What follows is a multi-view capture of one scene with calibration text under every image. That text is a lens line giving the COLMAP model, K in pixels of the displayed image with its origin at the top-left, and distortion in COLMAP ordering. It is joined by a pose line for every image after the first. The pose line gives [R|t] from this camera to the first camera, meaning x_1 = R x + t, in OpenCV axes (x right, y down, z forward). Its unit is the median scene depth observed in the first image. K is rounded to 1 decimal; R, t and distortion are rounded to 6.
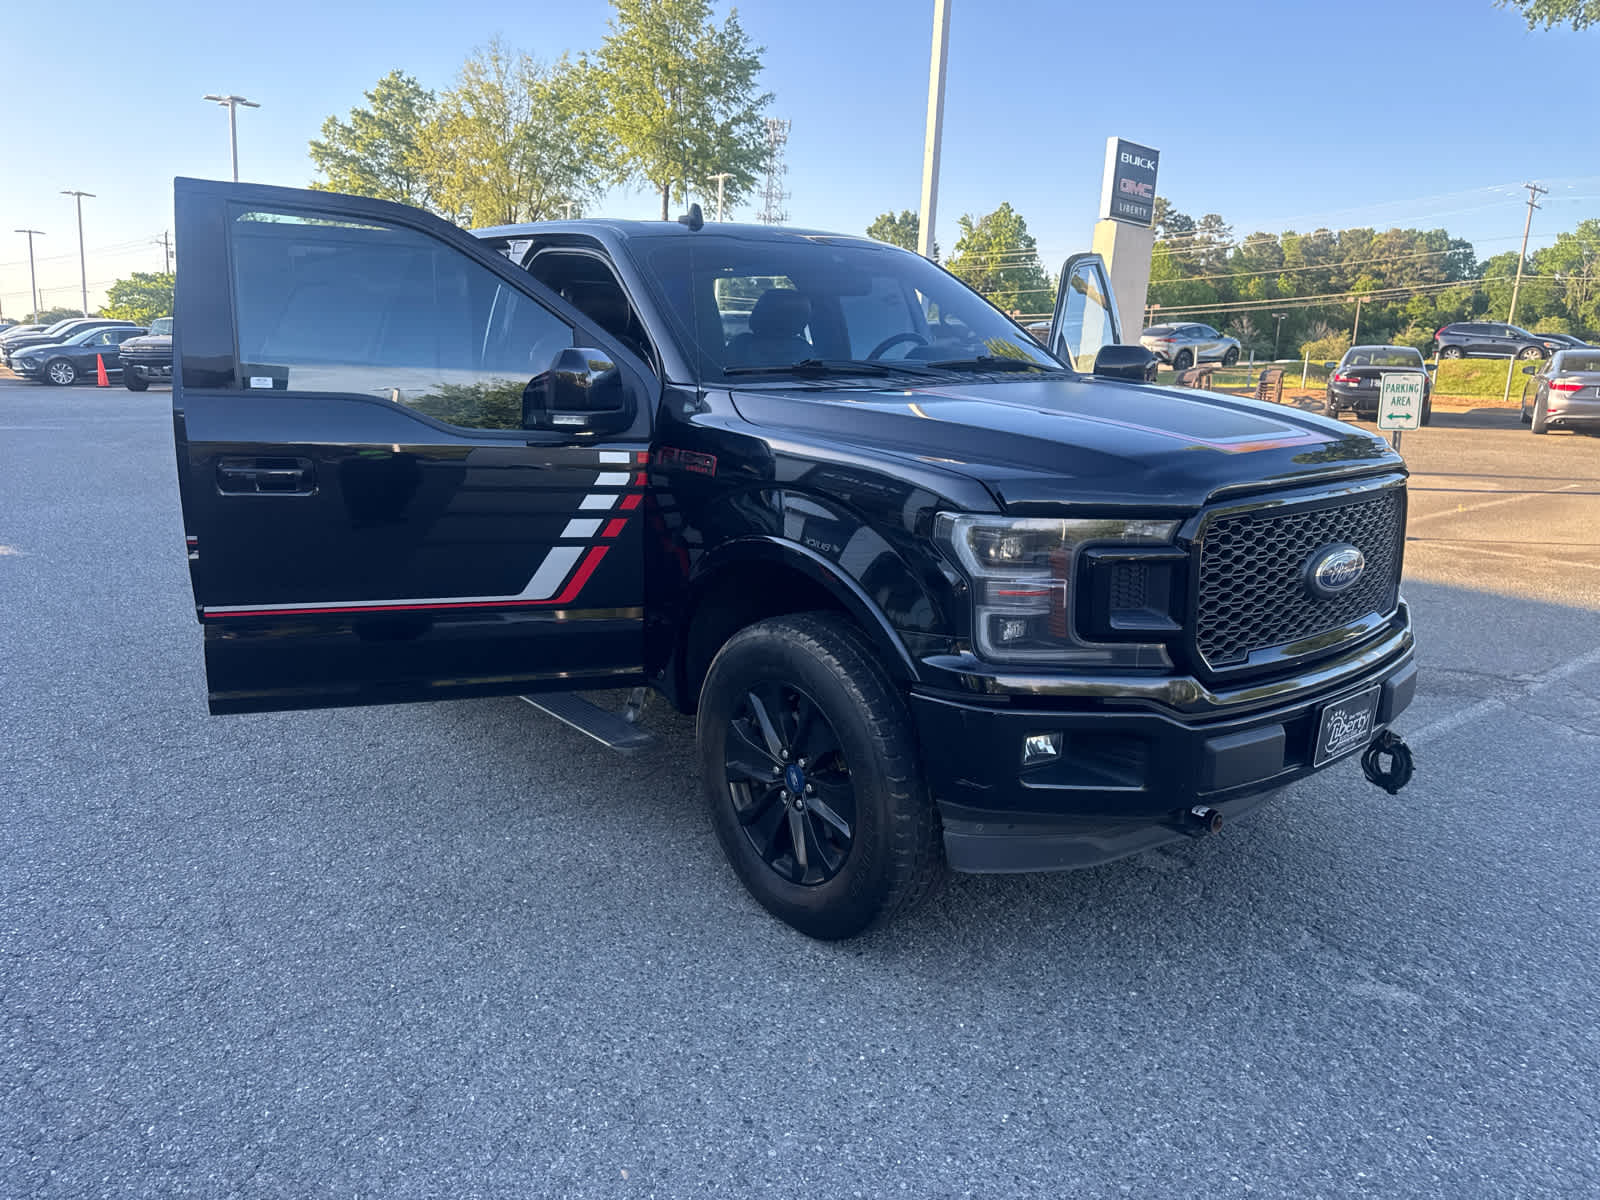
lens RADIAL K [[1134.4, 0, 797.3], [0, 1134.4, 588.3], [0, 0, 1]] dist [0.009908, -0.007808]
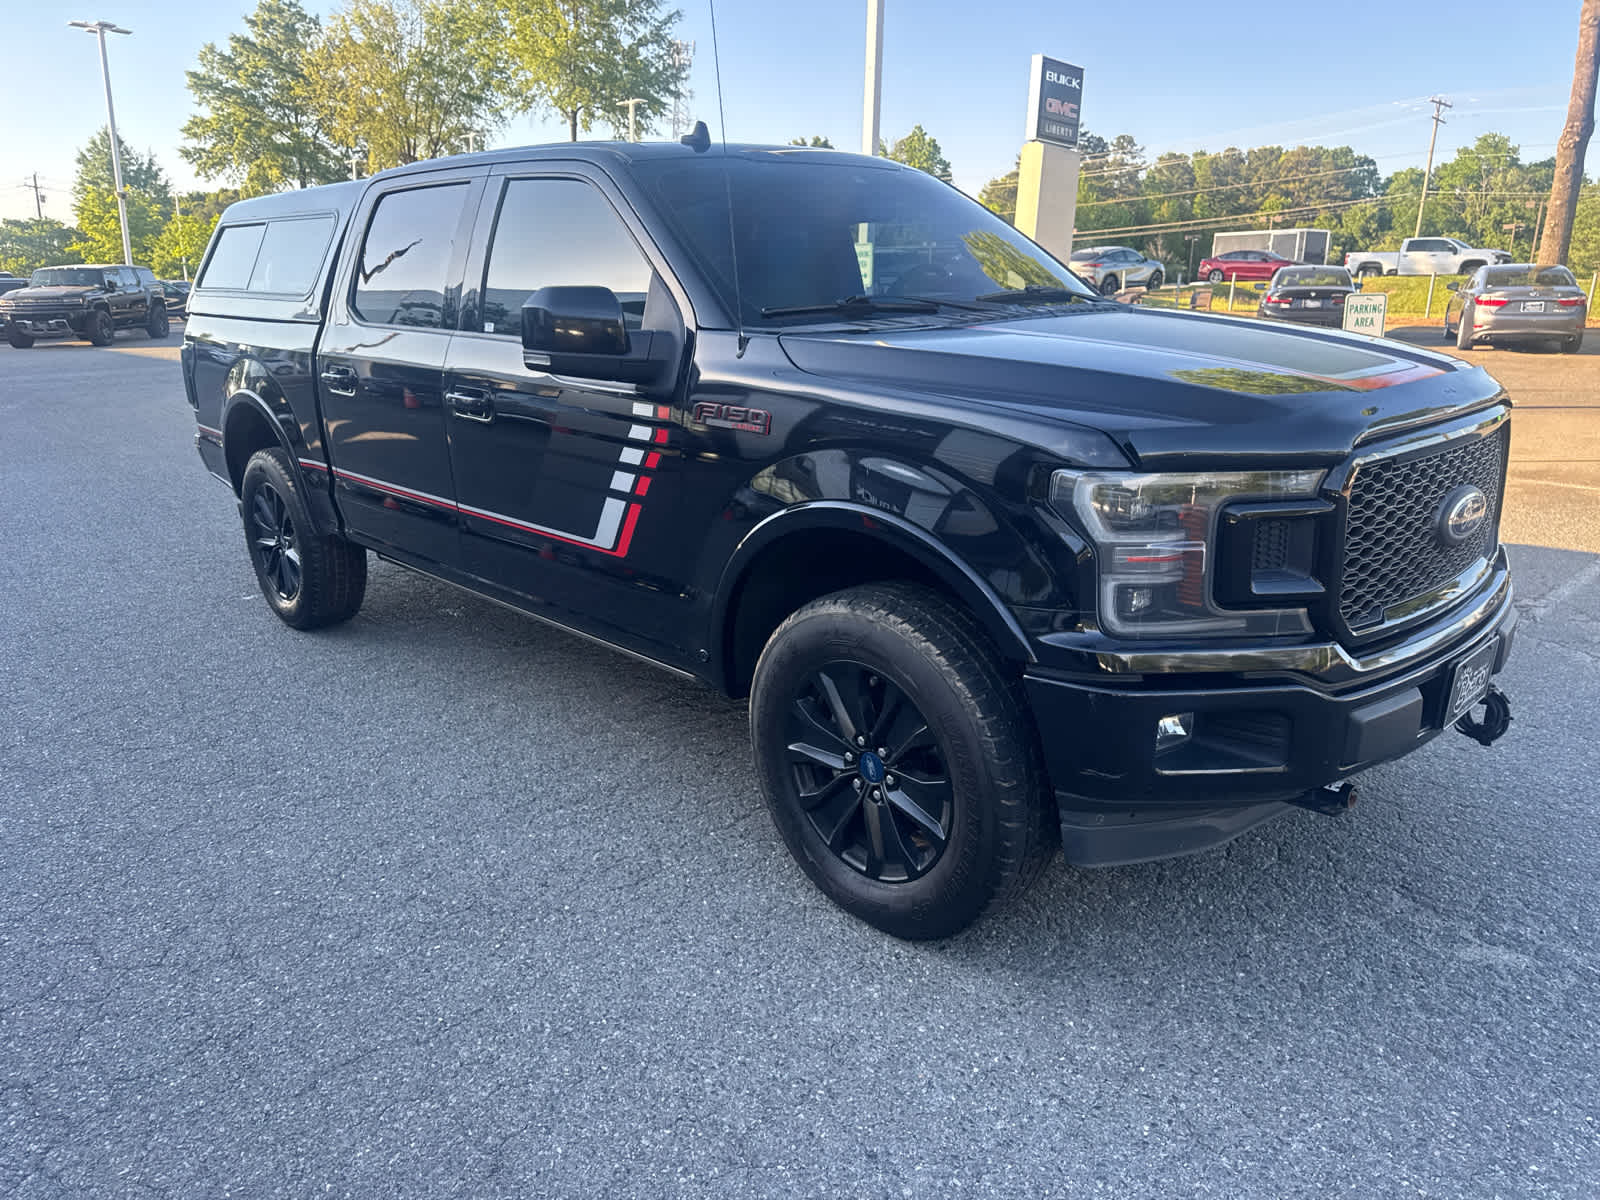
lens RADIAL K [[1134.3, 0, 793.5], [0, 1134.3, 607.6], [0, 0, 1]] dist [0.009973, -0.007674]
pose [[0.997255, -0.043122, 0.060196, -0.111934], [0.038748, 0.996650, 0.072026, -0.026428], [-0.063100, -0.069496, 0.995585, 0.105955]]
